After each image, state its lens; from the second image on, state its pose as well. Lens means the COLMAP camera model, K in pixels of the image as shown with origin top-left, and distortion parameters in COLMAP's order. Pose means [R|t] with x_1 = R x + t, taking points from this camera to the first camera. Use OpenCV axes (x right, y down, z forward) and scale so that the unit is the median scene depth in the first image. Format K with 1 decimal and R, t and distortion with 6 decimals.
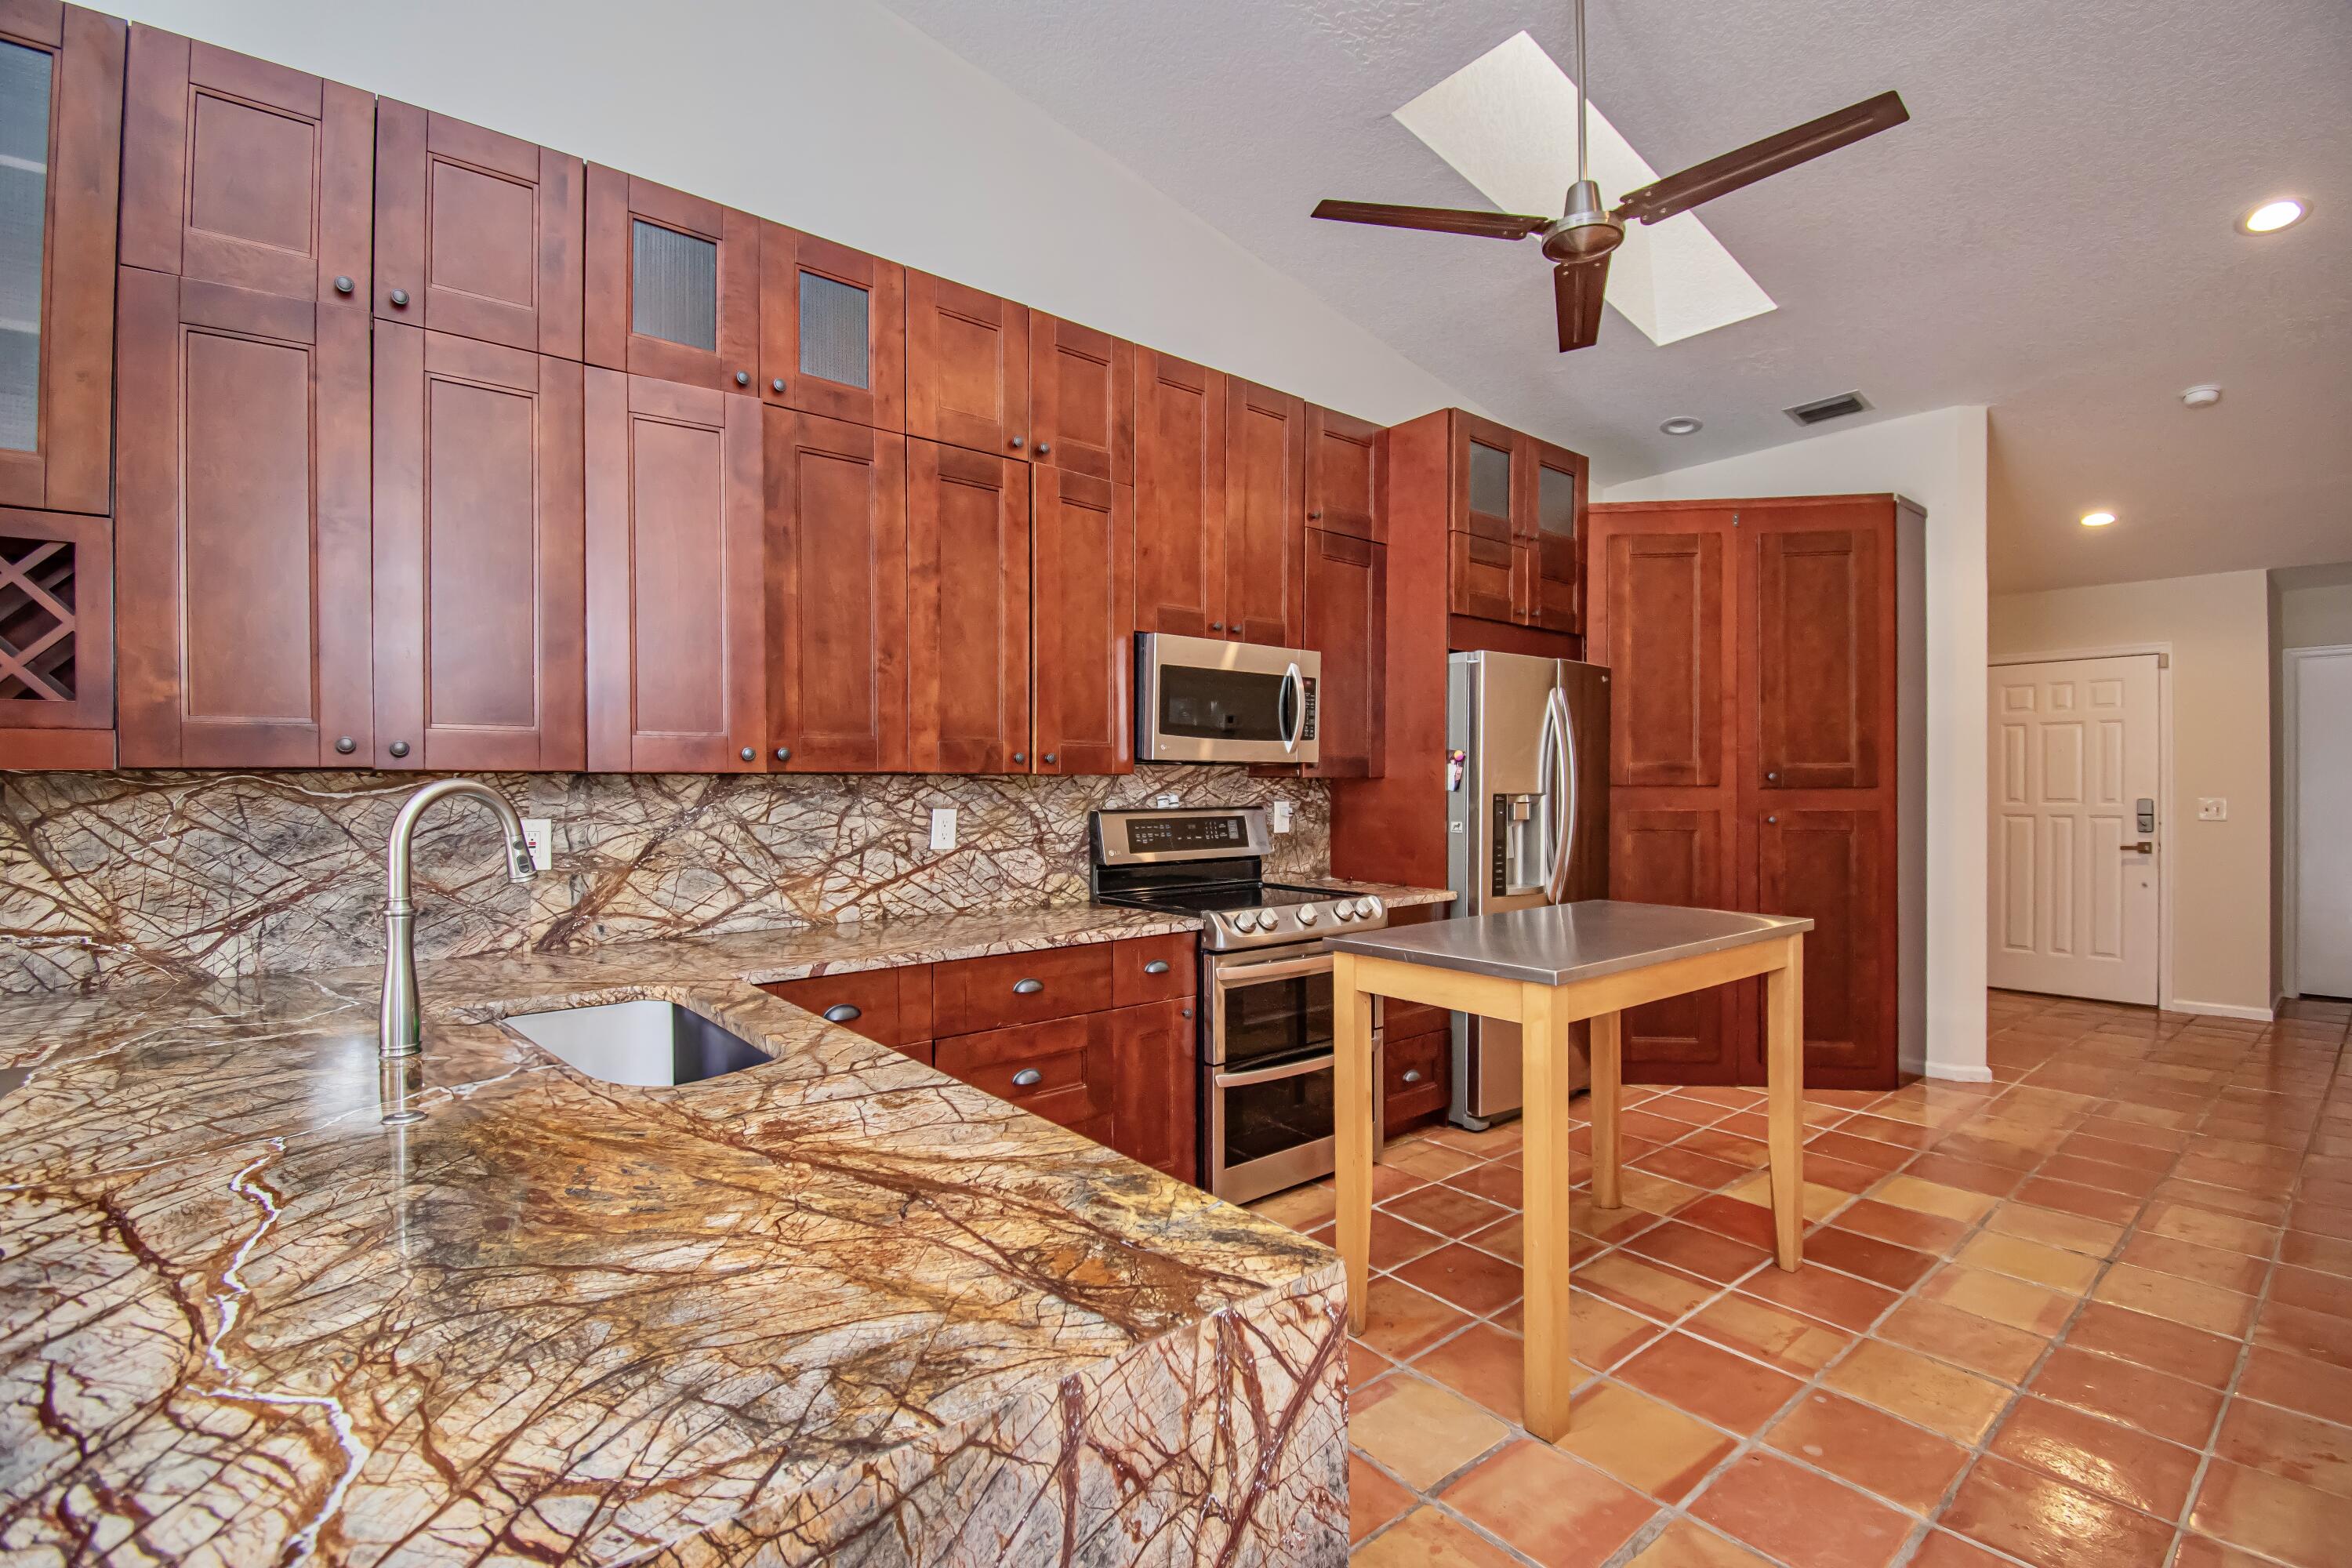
lens RADIAL K [[1033.7, 0, 1191.0], [0, 1033.7, 791.4], [0, 0, 1]] dist [0.019003, -0.025724]
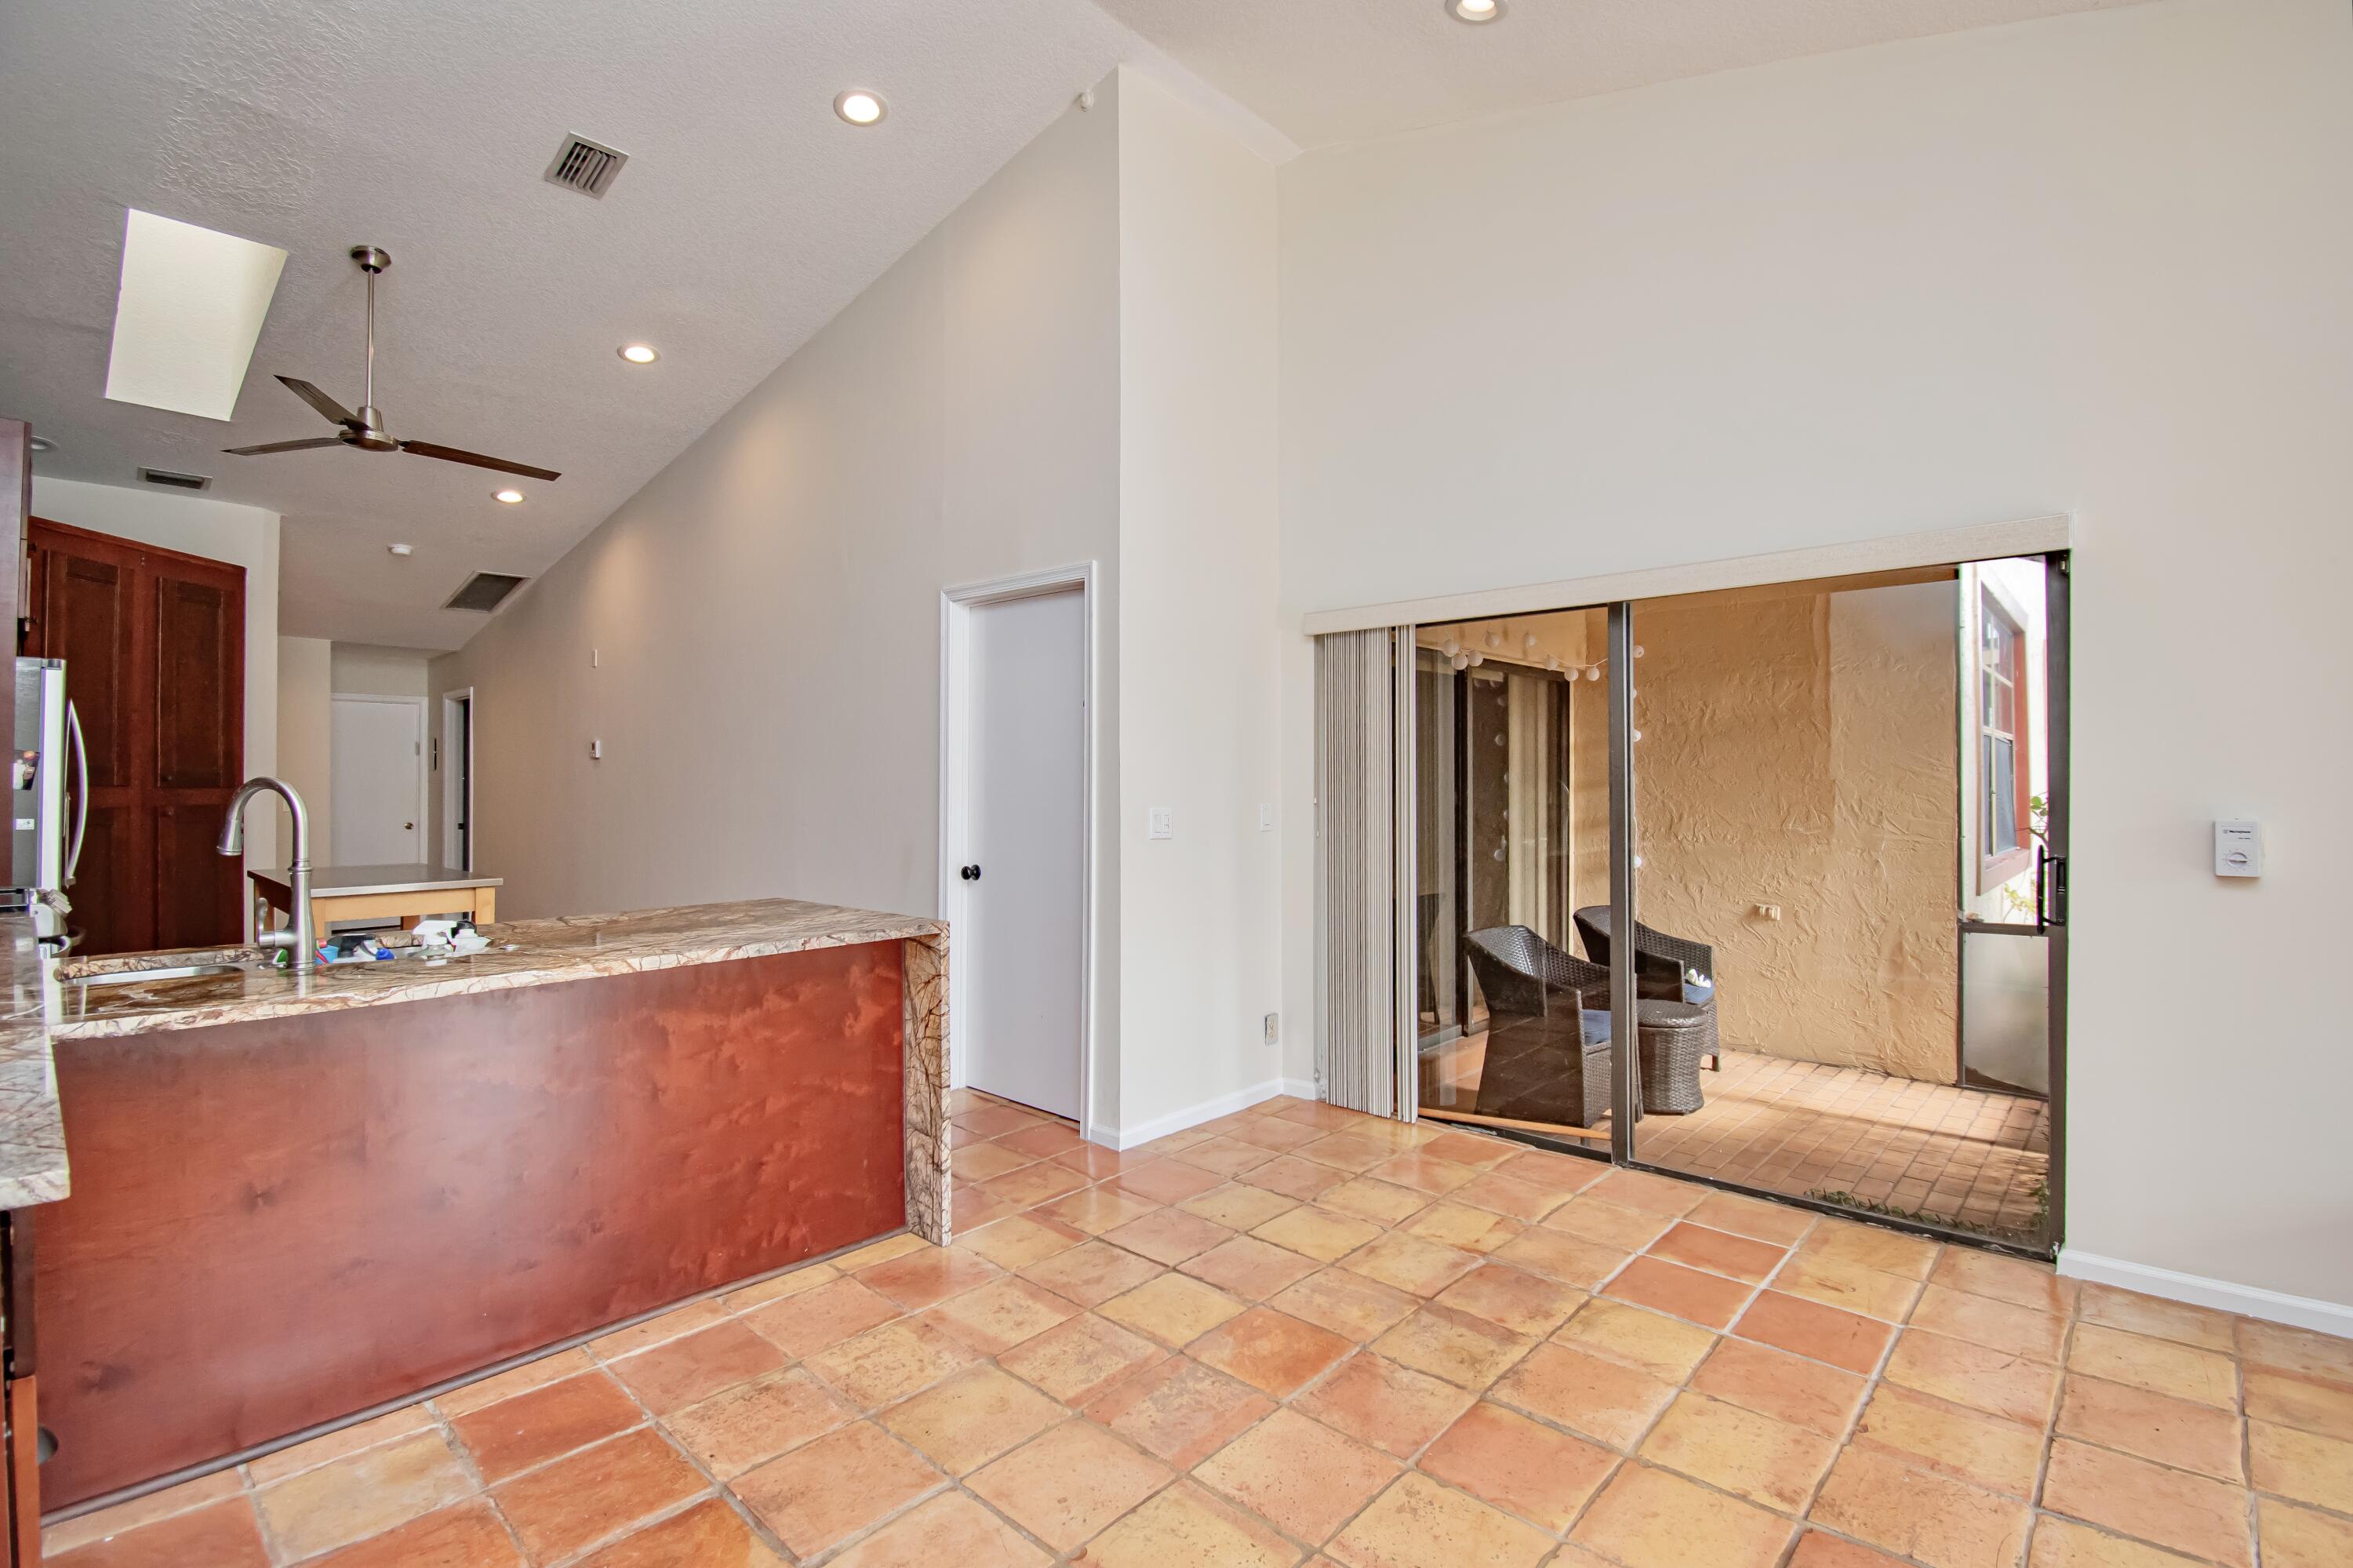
lens RADIAL K [[1085.3, 0, 1217.8], [0, 1085.3, 774.9], [0, 0, 1]] dist [-0.000596, -0.014348]
pose [[-0.171557, 0.012371, 0.985096, -1.172394], [0.005140, 0.999919, -0.011662, 0.004215], [-0.985161, 0.003063, -0.171607, -0.001312]]
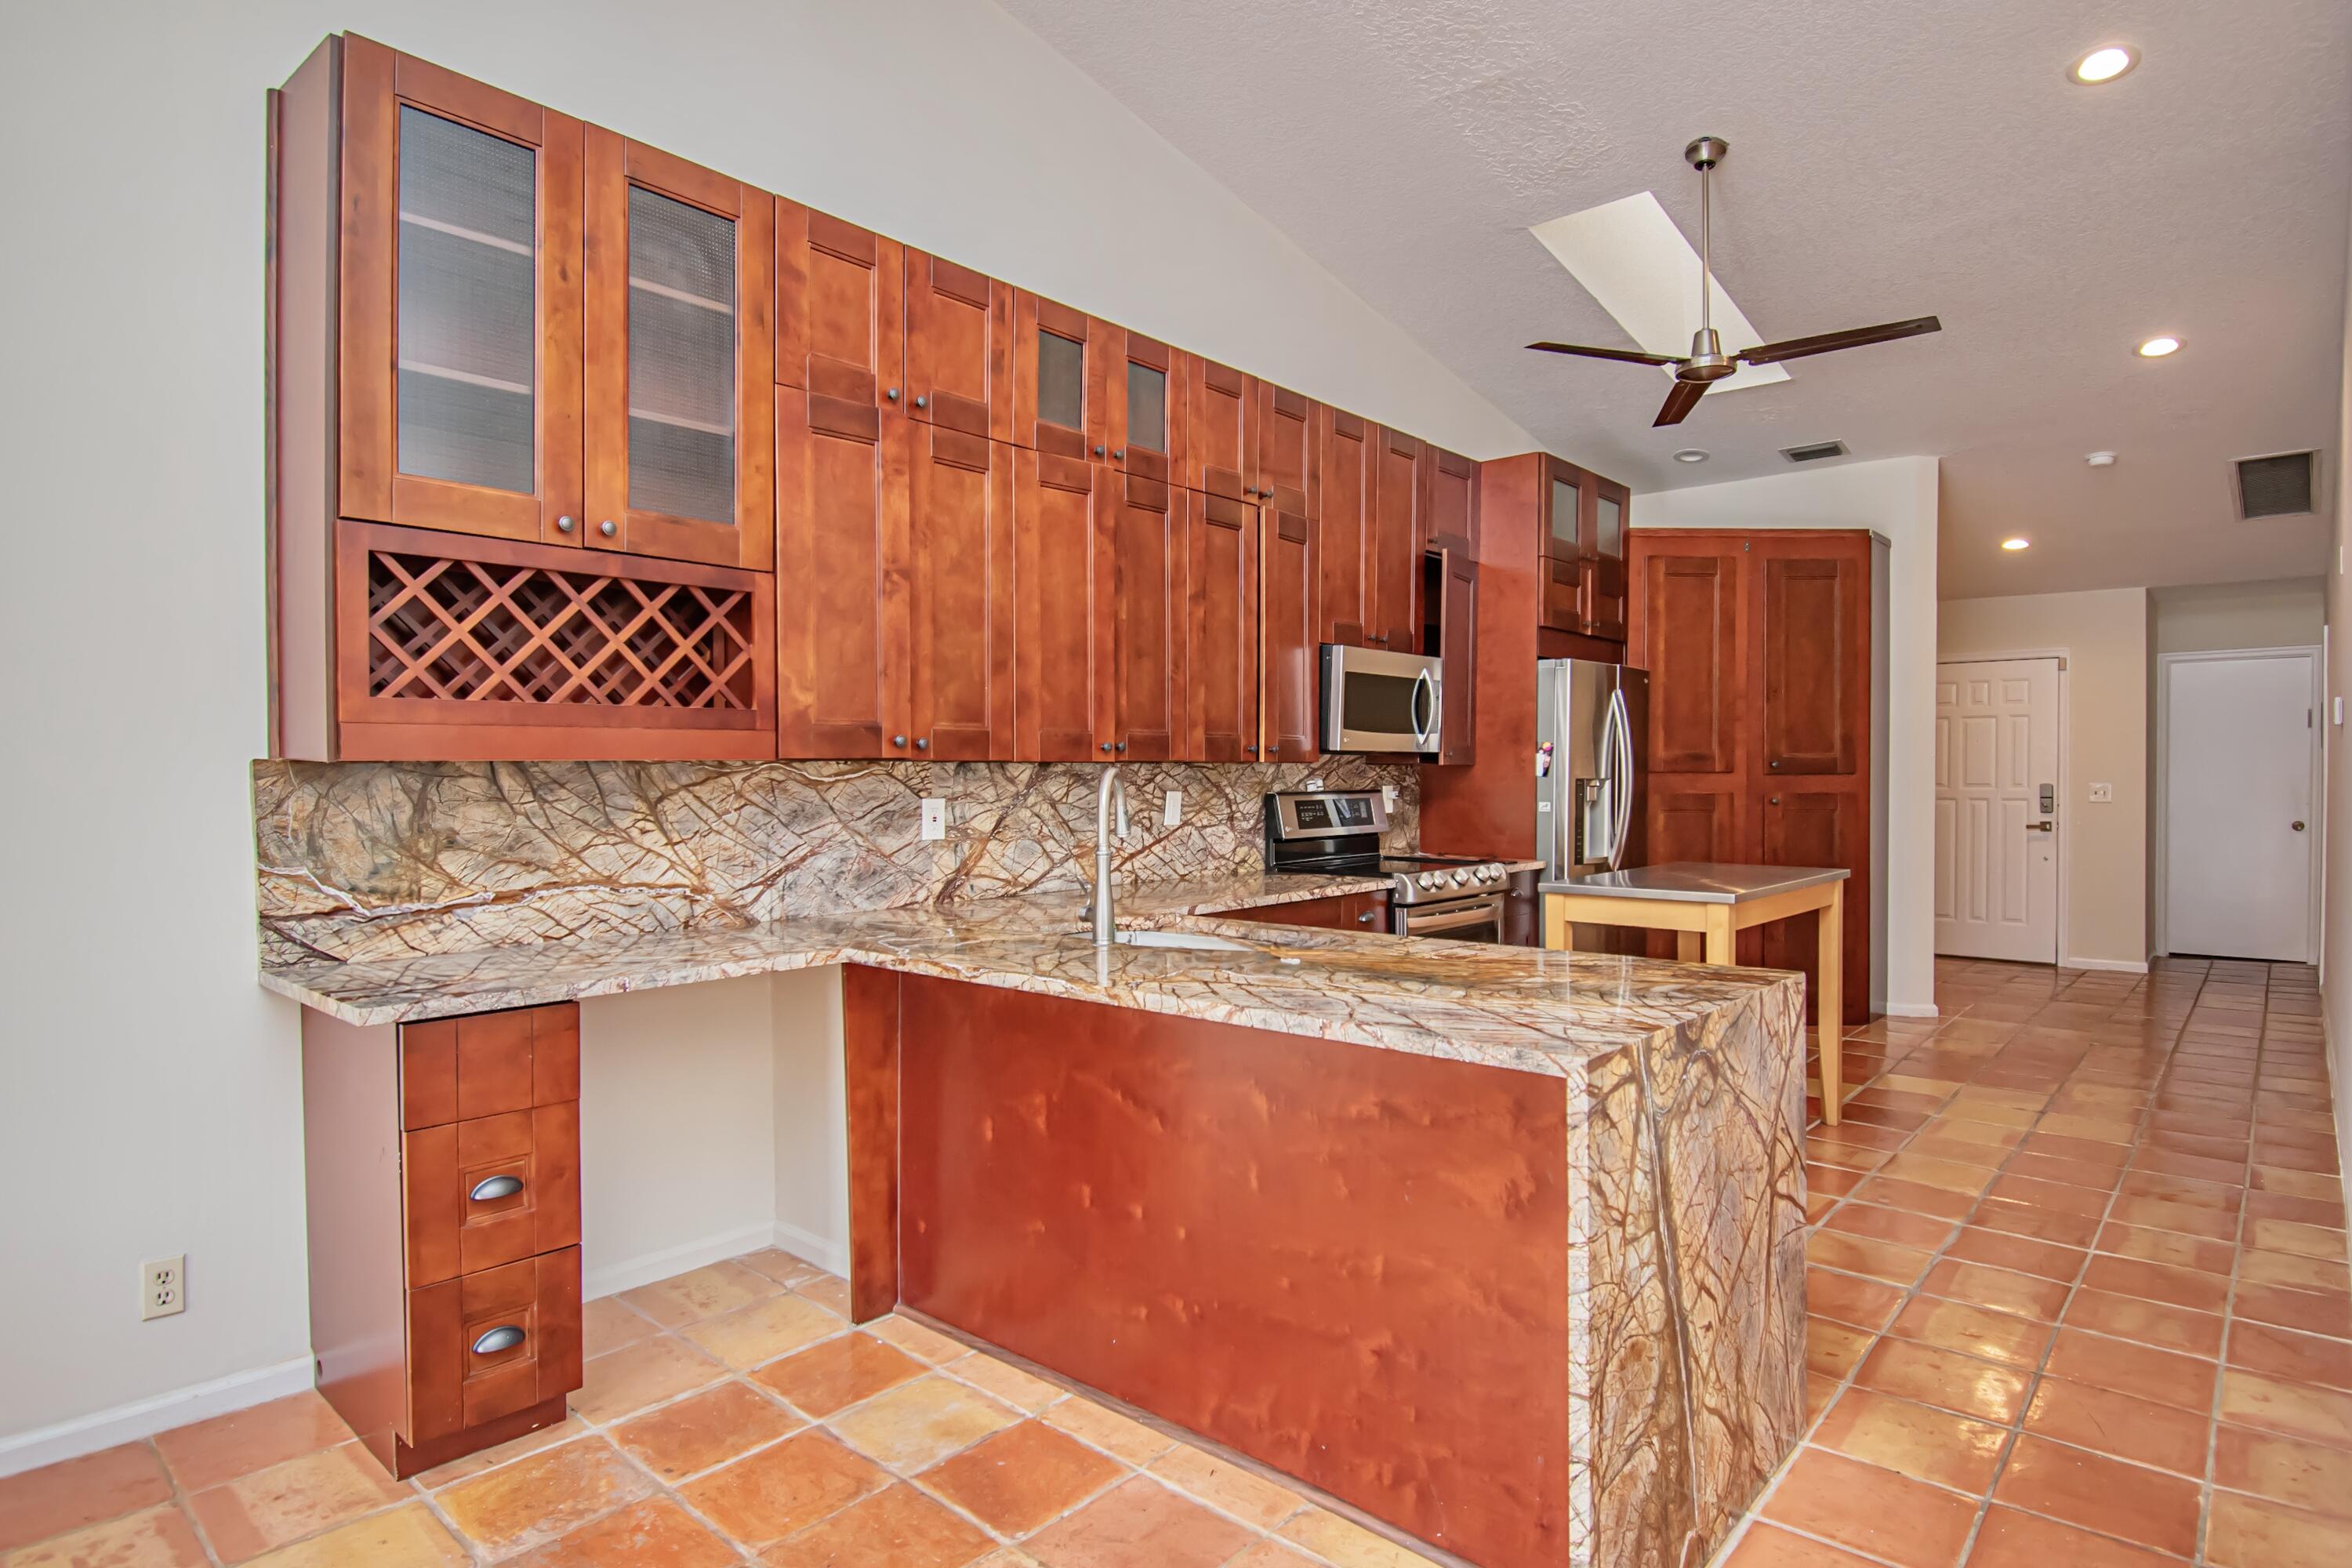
lens RADIAL K [[1270.2, 0, 1181.5], [0, 1270.2, 790.9], [0, 0, 1]] dist [0.016221, -0.026700]
pose [[0.986625, -0.001520, 0.162999, -0.458236], [-0.000206, 0.999944, 0.010573, 0.001158], [-0.163006, -0.010465, 0.986570, -0.432354]]
